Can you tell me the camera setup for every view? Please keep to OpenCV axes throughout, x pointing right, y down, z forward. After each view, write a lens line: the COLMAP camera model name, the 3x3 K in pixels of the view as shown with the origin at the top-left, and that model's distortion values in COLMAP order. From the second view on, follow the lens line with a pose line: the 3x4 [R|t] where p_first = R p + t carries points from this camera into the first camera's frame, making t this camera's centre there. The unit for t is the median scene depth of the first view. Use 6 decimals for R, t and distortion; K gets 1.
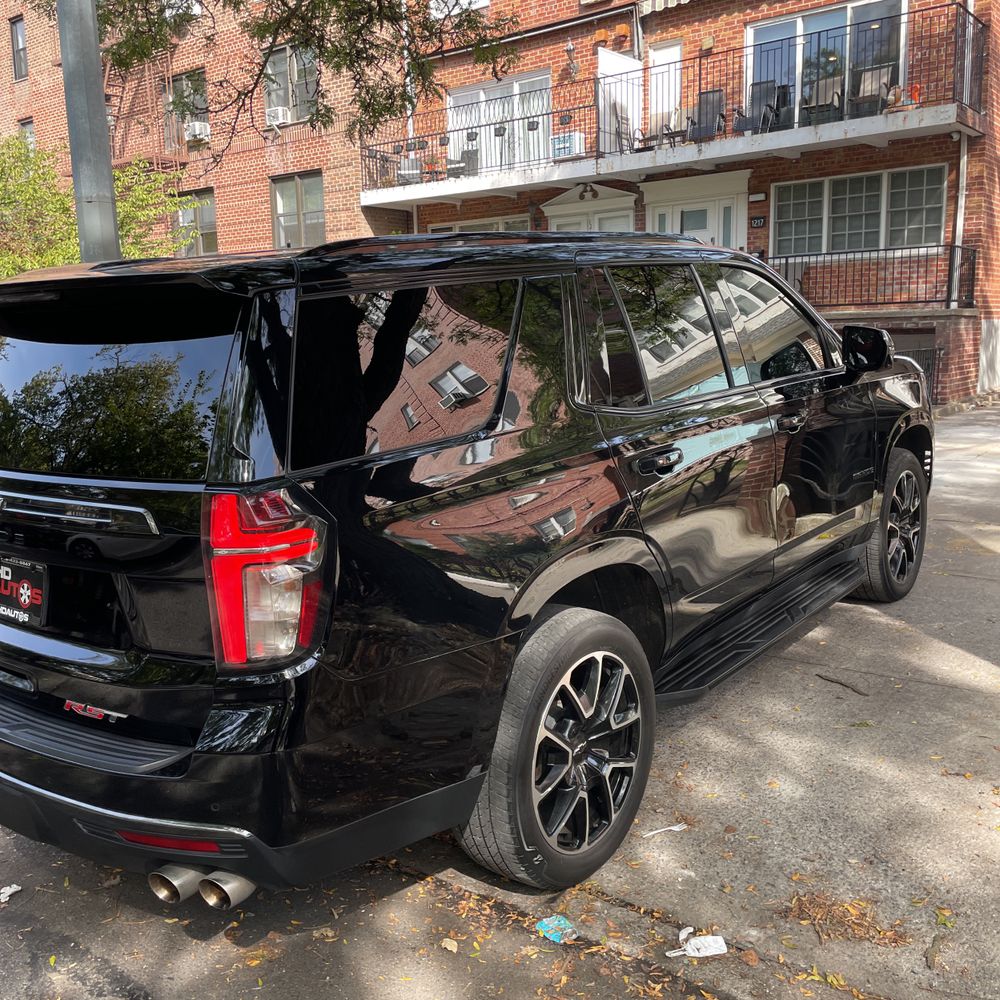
lens RADIAL K [[998.3, 0, 482.8], [0, 998.3, 501.5], [0, 0, 1]] dist [0.092001, -0.126193]
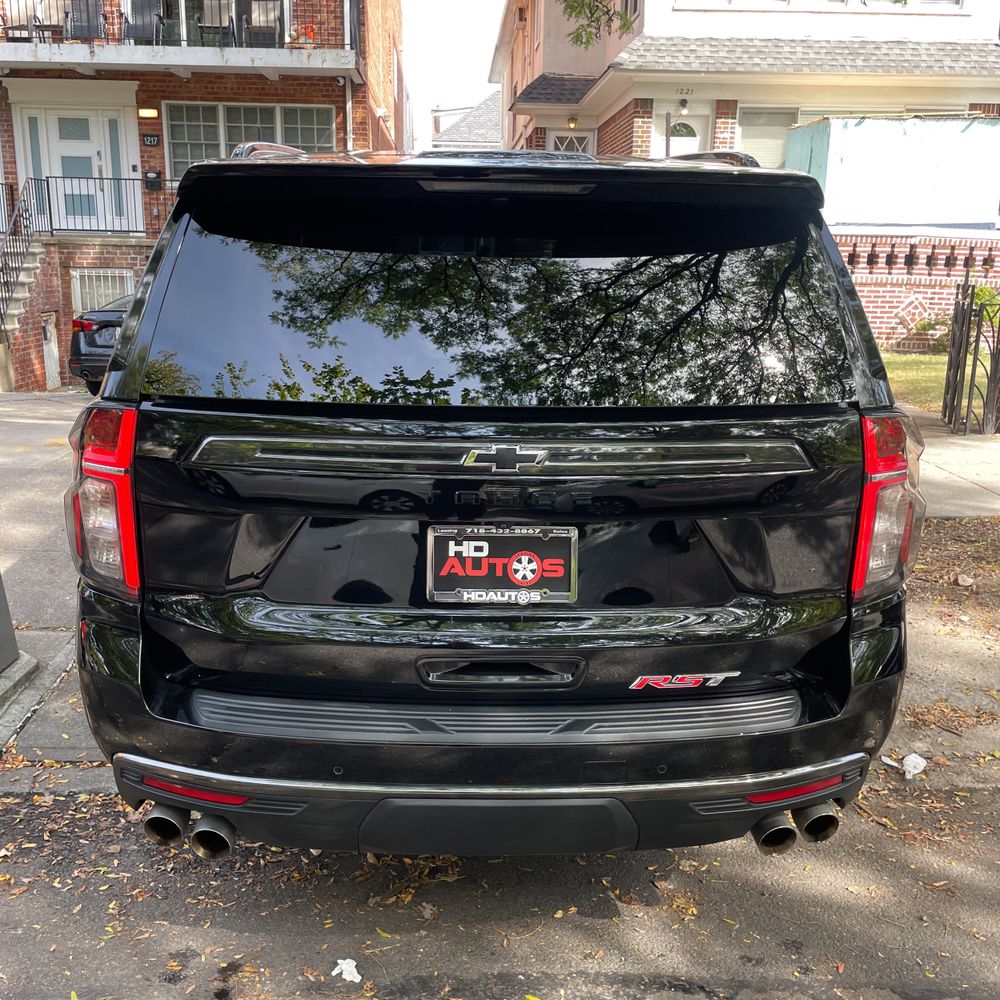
lens RADIAL K [[998.3, 0, 482.8], [0, 998.3, 501.5], [0, 0, 1]] dist [0.092001, -0.126193]
pose [[0.762820, -0.118987, 0.635569, -0.149330], [0.075352, 0.992584, 0.095385, -0.006180], [-0.642206, -0.024870, 0.766129, 0.062942]]
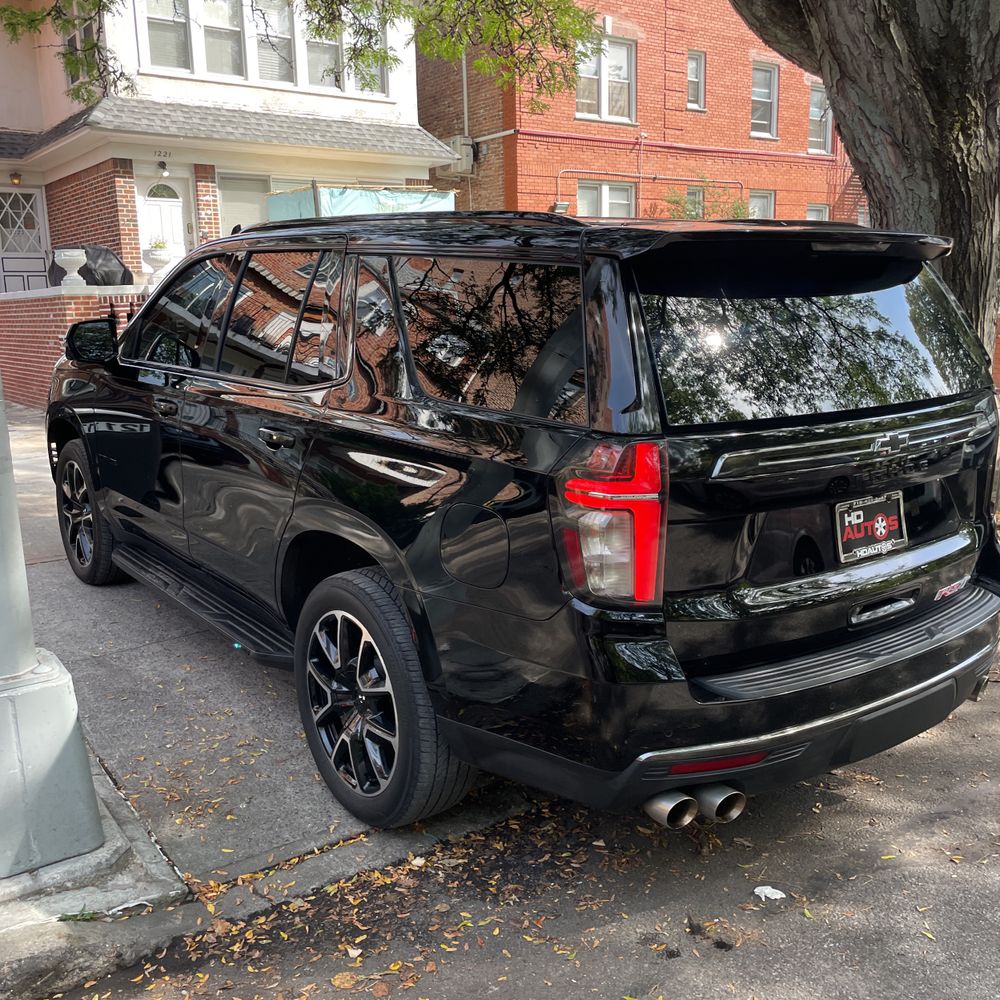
lens RADIAL K [[998.3, 0, 482.8], [0, 998.3, 501.5], [0, 0, 1]] dist [0.092001, -0.126193]
pose [[0.258671, -0.164030, 0.951937, -0.241737], [0.181548, 0.976171, 0.118874, -0.021361], [-0.948752, 0.142073, 0.282286, 0.167198]]
